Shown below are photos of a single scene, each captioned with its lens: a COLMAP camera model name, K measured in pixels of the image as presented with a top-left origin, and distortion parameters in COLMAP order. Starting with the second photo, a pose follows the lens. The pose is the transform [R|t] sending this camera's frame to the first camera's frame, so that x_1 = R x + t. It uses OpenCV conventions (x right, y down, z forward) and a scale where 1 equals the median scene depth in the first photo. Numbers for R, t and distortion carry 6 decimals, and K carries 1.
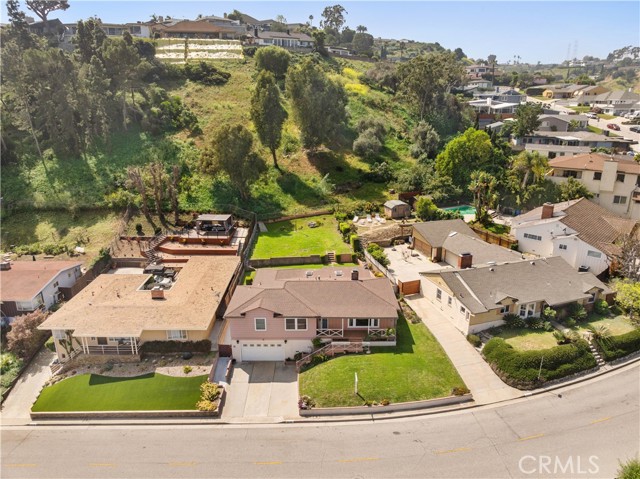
lens RADIAL K [[451.8, 0, 320.0], [0, 451.8, 239.5], [0, 0, 1]] dist [-0.045809, 0.001208]
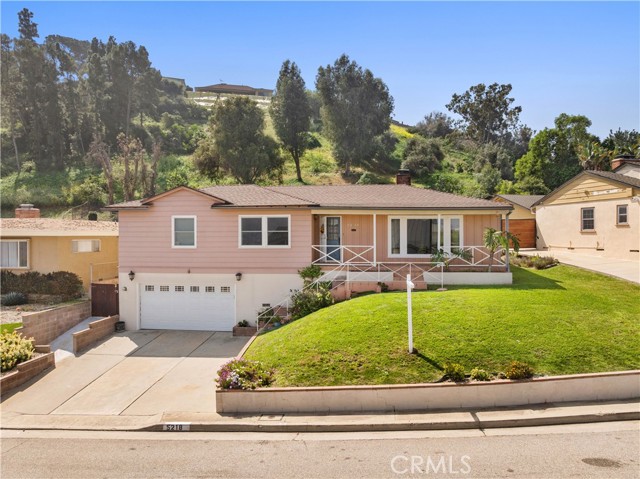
lens RADIAL K [[451.8, 0, 320.0], [0, 451.8, 239.5], [0, 0, 1]] dist [-0.045809, 0.001208]
pose [[0.992935, -0.014200, -0.117804, 0.048666], [-0.020906, 0.956347, -0.291484, 0.311771], [0.116800, 0.291888, 0.949294, 0.591043]]
